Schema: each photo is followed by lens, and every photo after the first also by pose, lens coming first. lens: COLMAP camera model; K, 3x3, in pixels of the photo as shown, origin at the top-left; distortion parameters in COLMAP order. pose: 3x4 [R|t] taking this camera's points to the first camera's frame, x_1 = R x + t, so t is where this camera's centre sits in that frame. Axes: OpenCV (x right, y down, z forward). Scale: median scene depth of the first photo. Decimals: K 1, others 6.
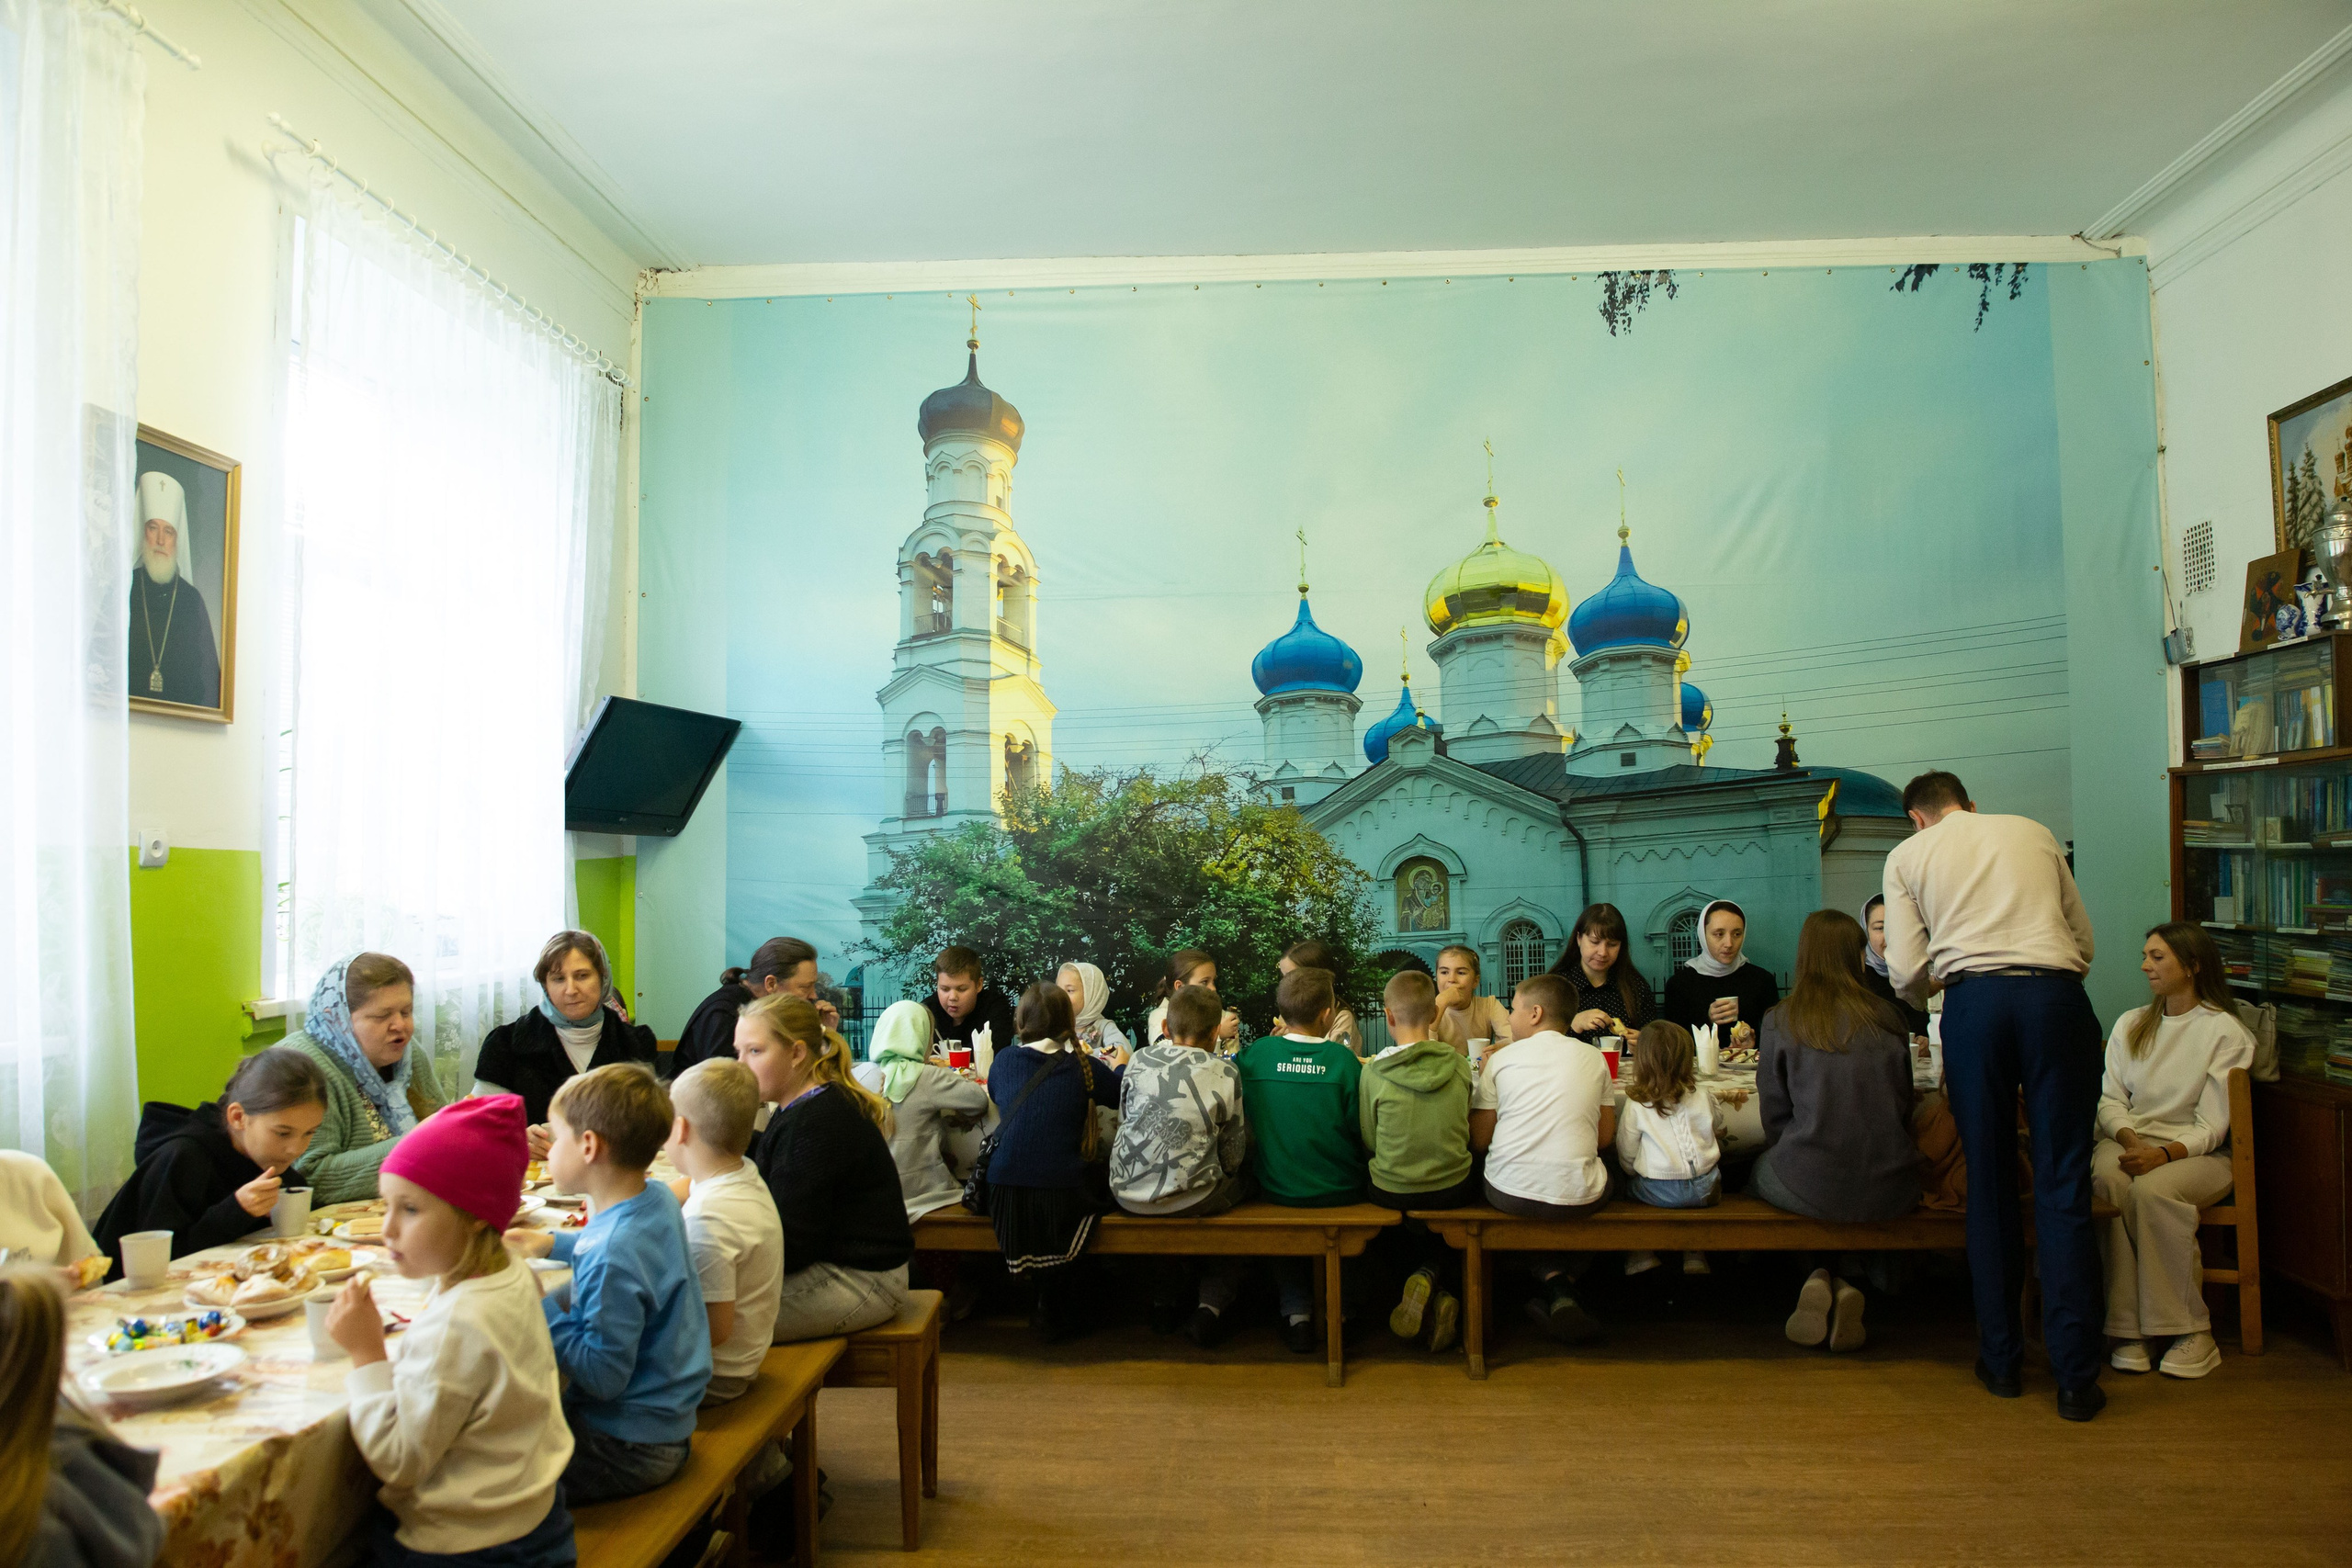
lens RADIAL K [[1588.9, 0, 1179.4], [0, 1588.9, 796.9], [0, 0, 1]] dist [-0.066344, 0.024642]
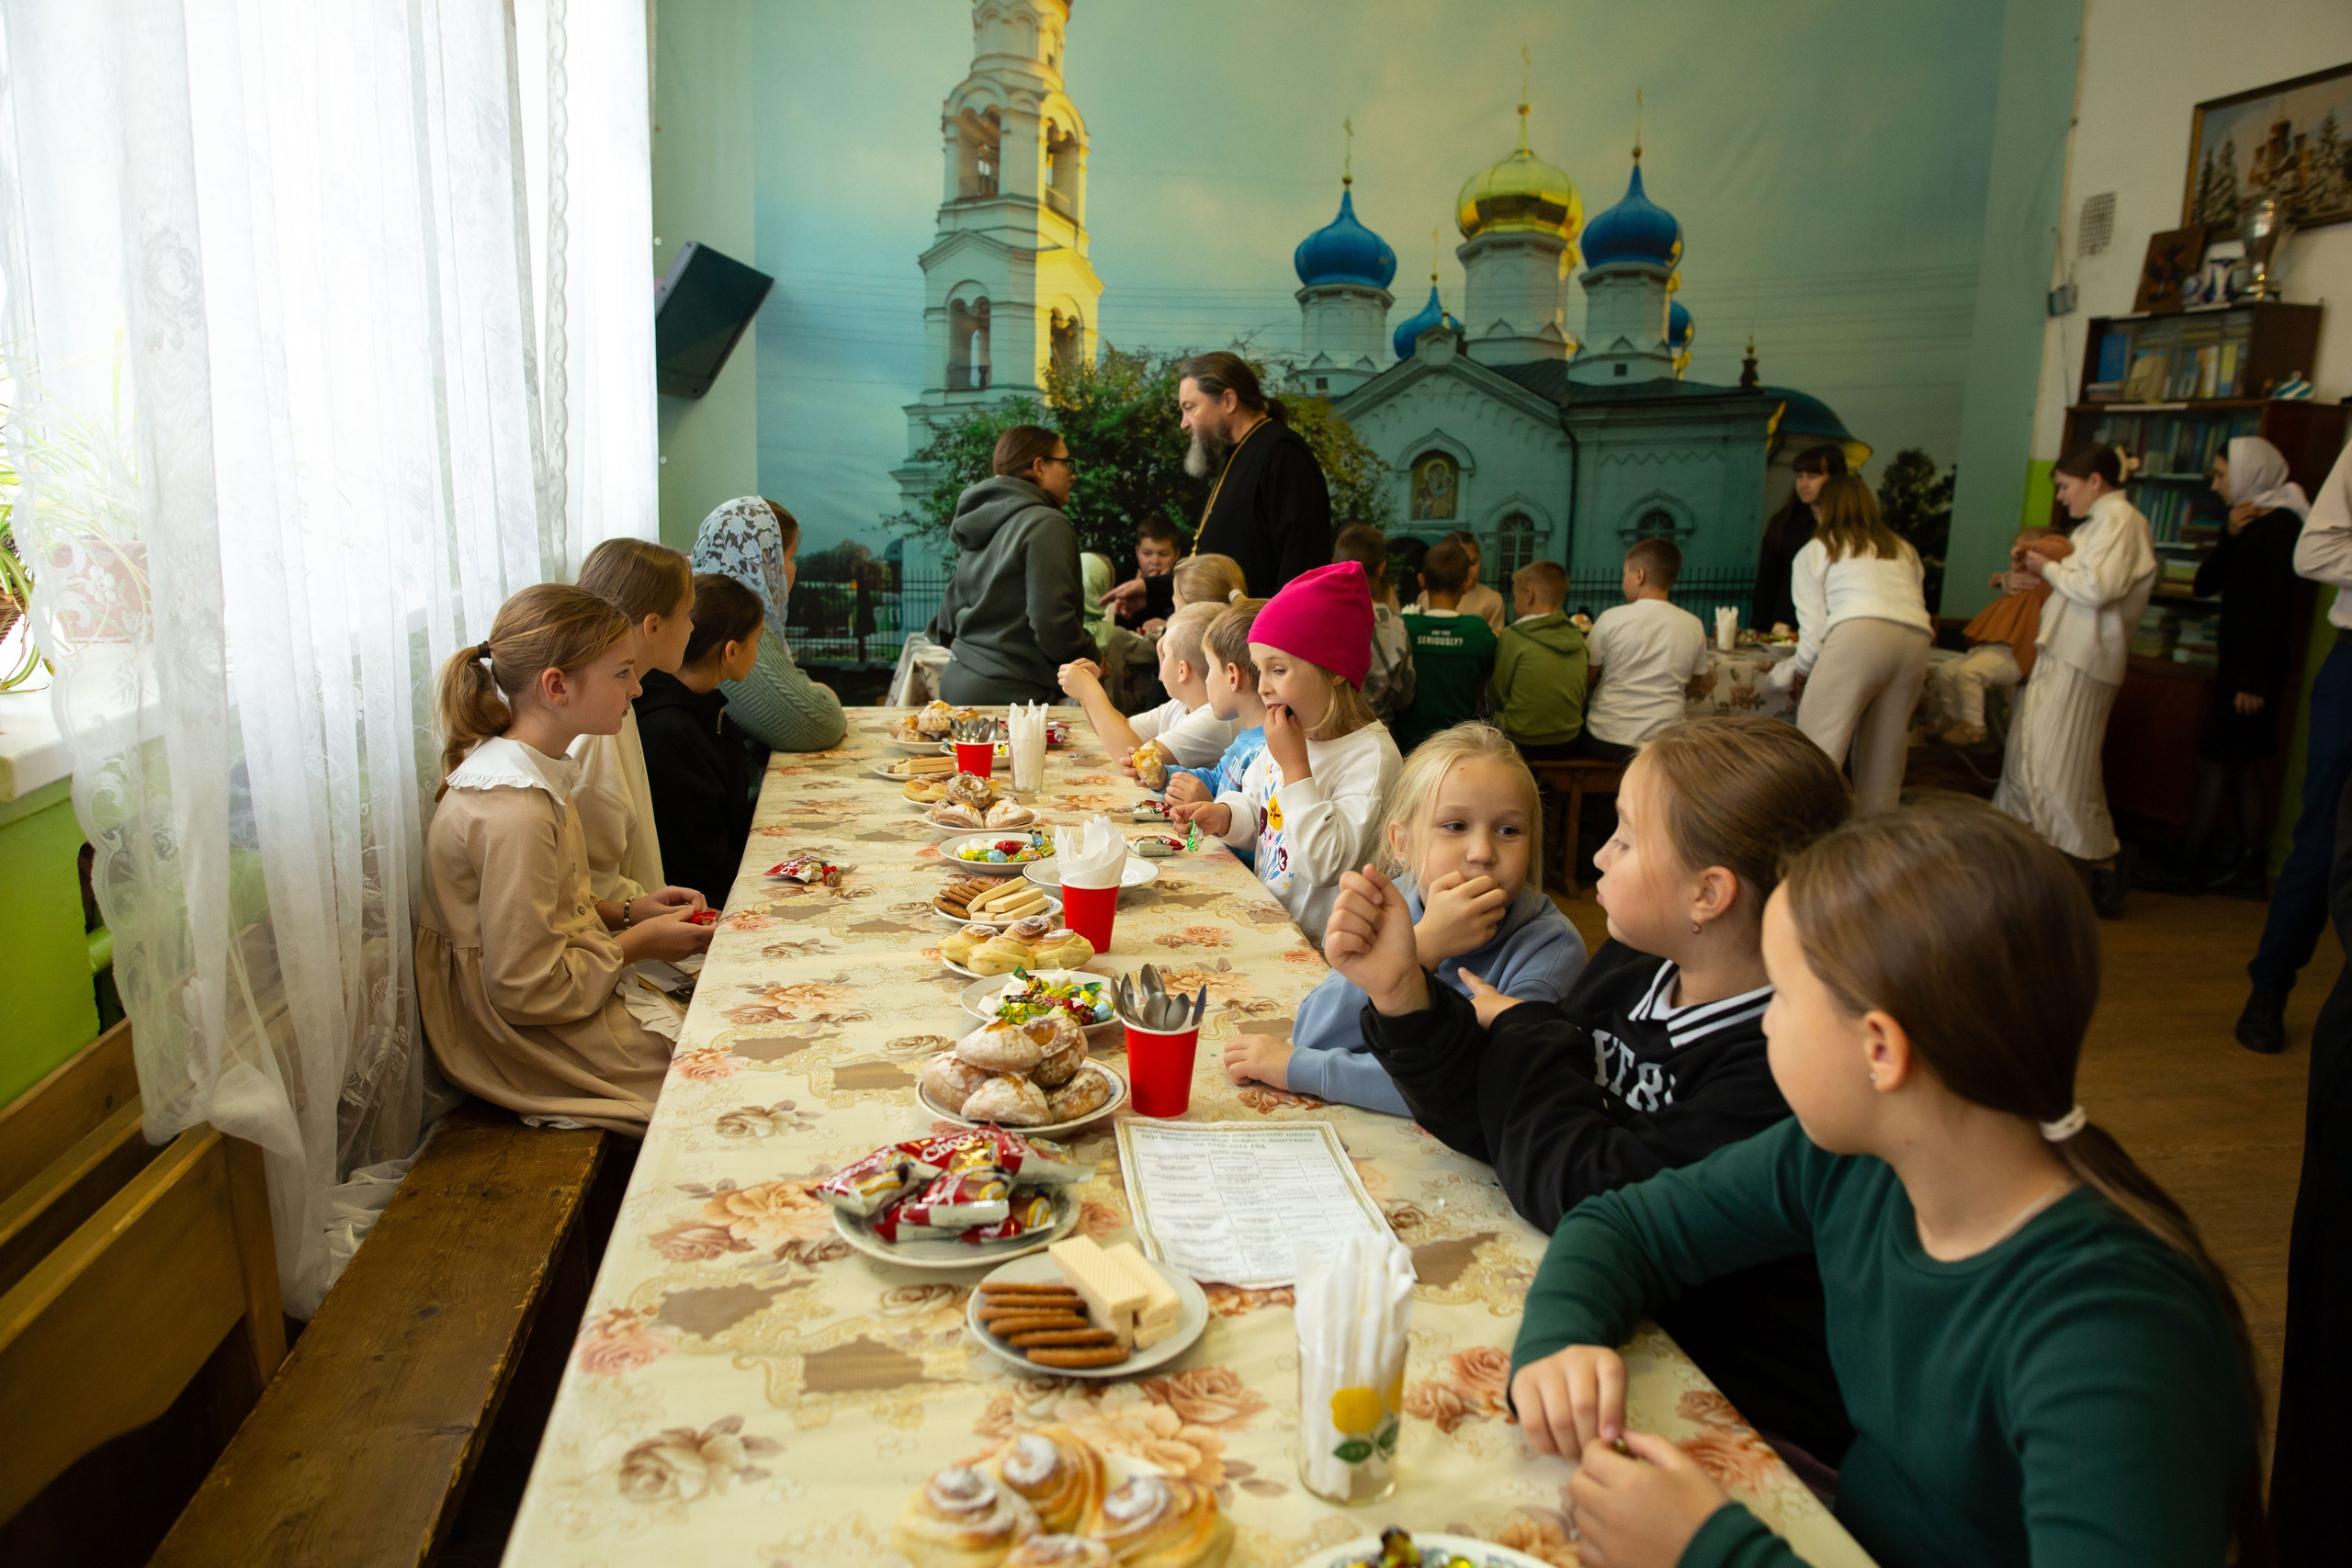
lens RADIAL K [[1588.9, 0, 1183.6], [0, 1588.9, 790.9], [0, 0, 1]] dist [-0.066344, 0.024642]
pose [[0.966522, -0.014312, 0.256183, -0.292666], [-0.048256, 0.970487, 0.236276, 0.016573], [-0.252004, -0.240729, 0.937307, -0.021575]]
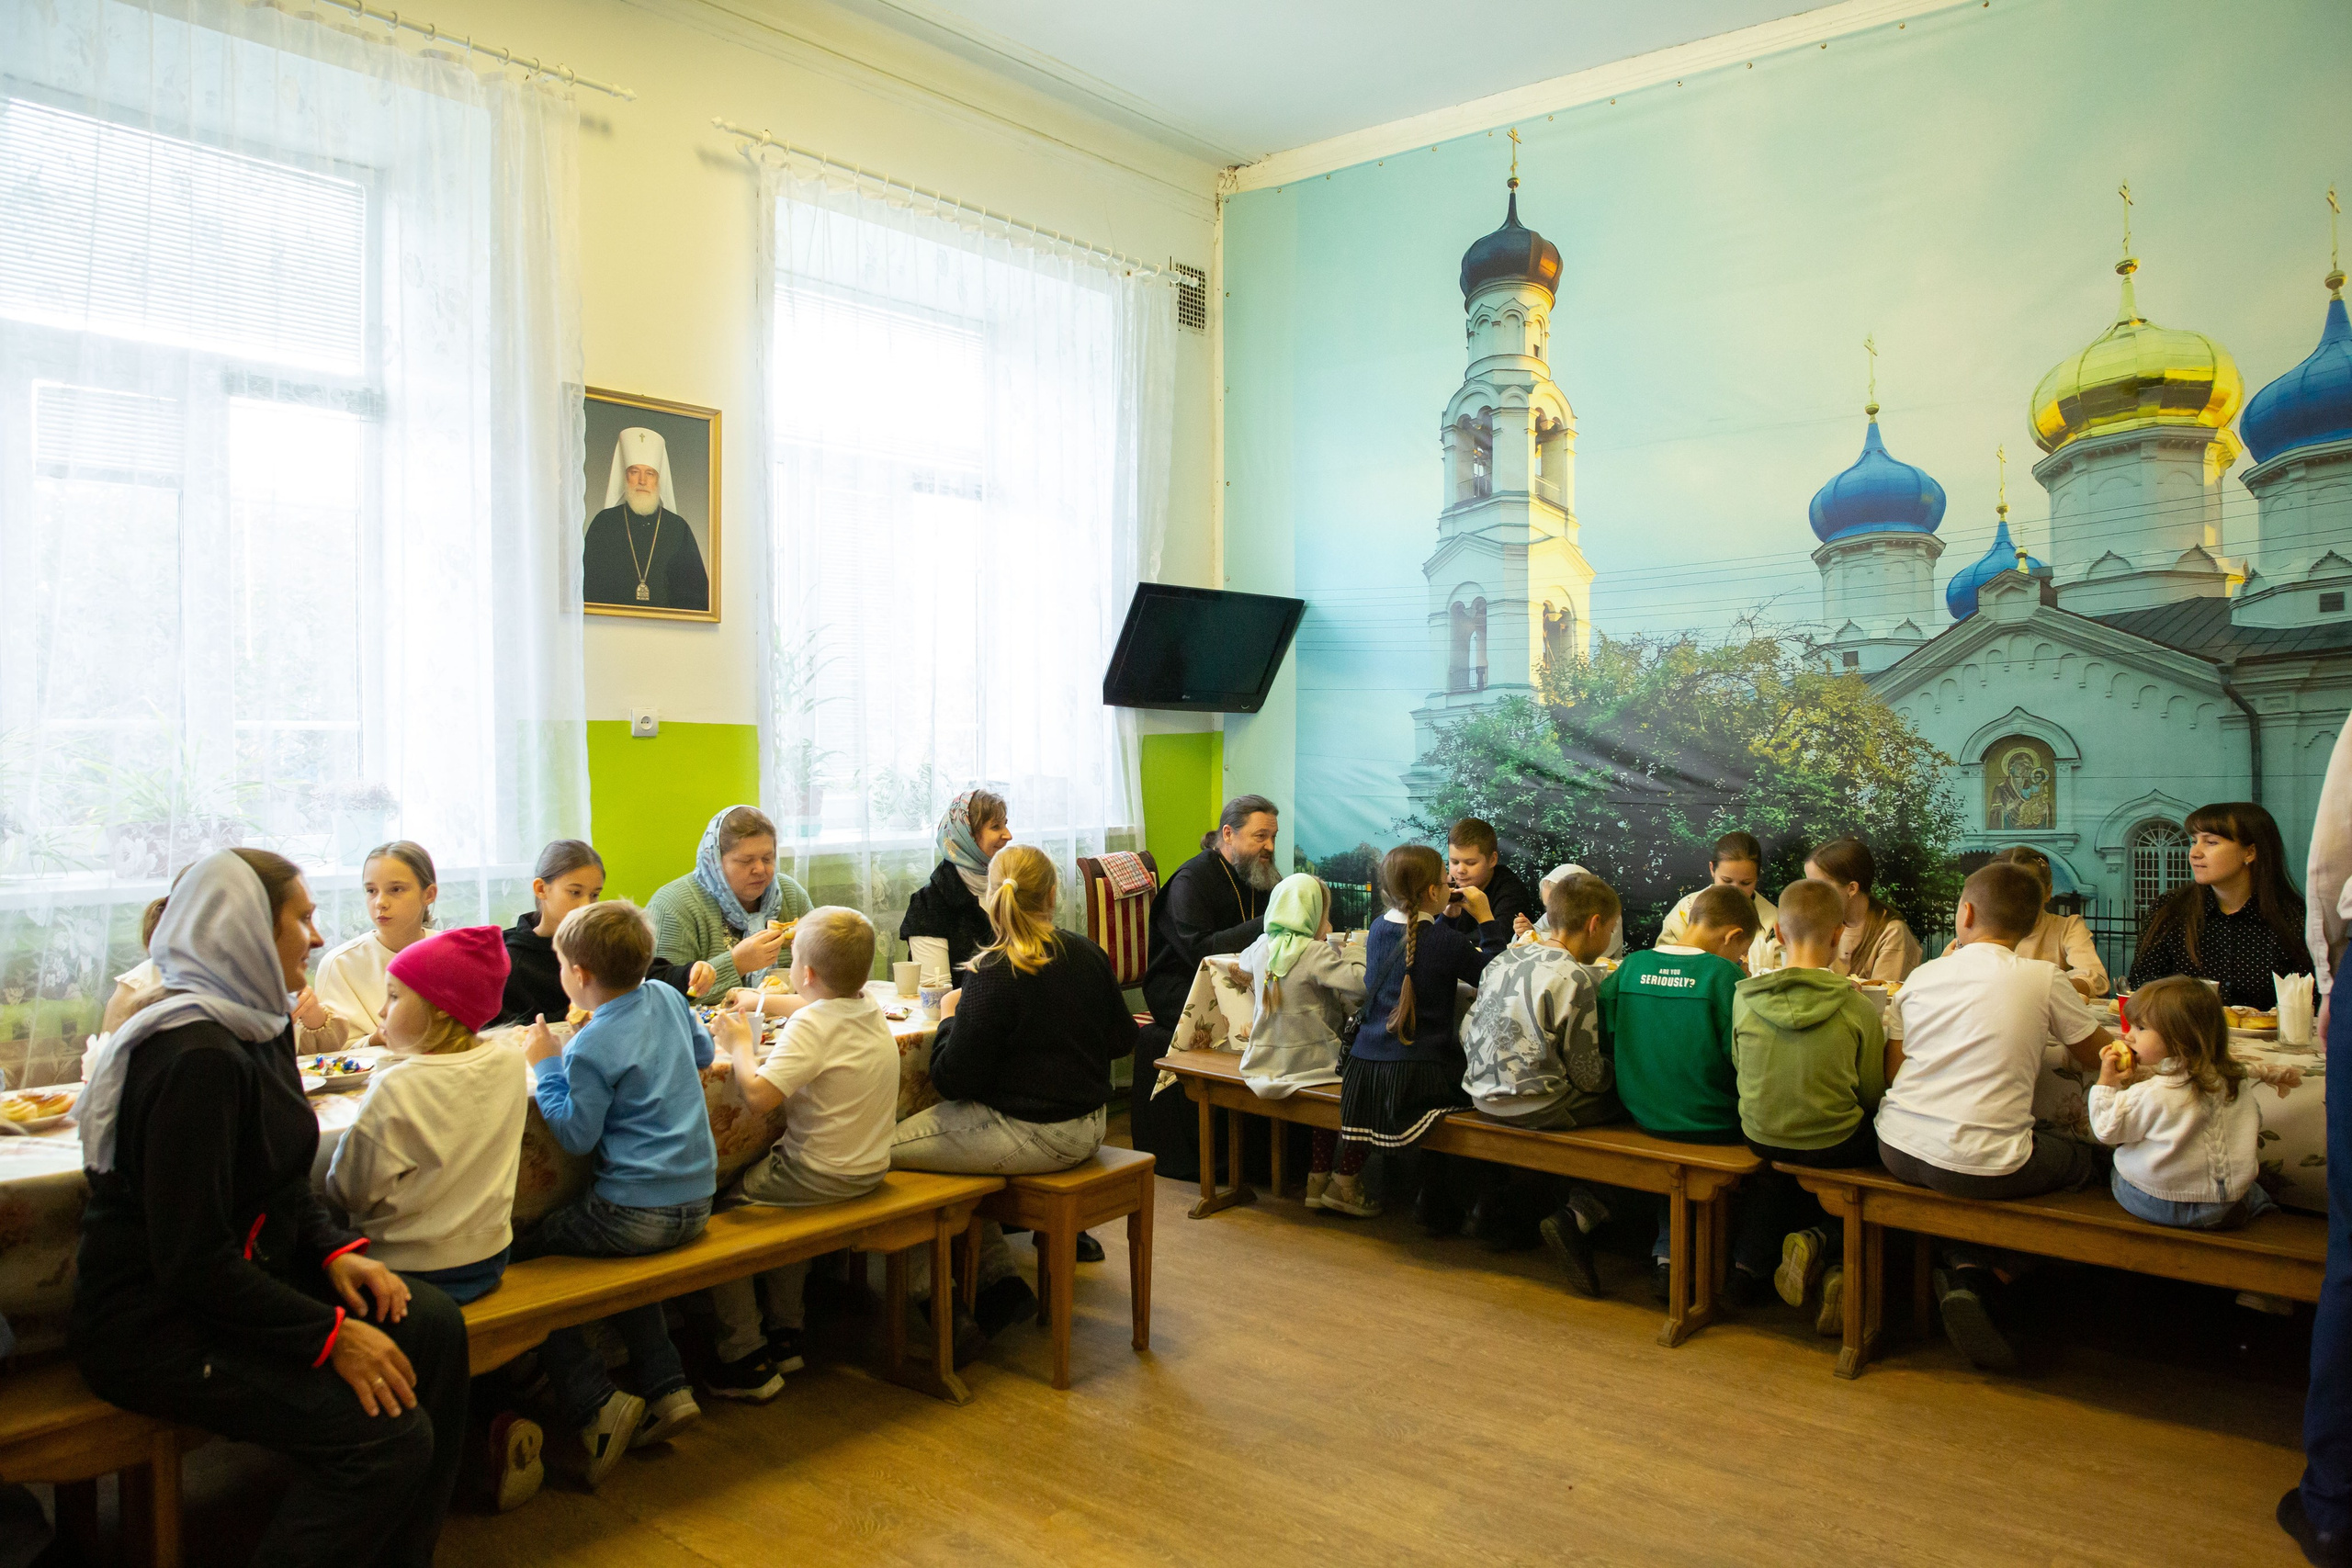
lens RADIAL K [[1588.9, 0, 1180.1], [0, 1588.9, 797.4], [0, 0, 1]] dist [-0.066344, 0.024642]
pose [[0.804047, 0.027463, -0.593931, 0.279257], [0.017771, 0.997376, 0.070176, 0.006210], [0.594300, -0.066980, 0.801450, 0.122548]]
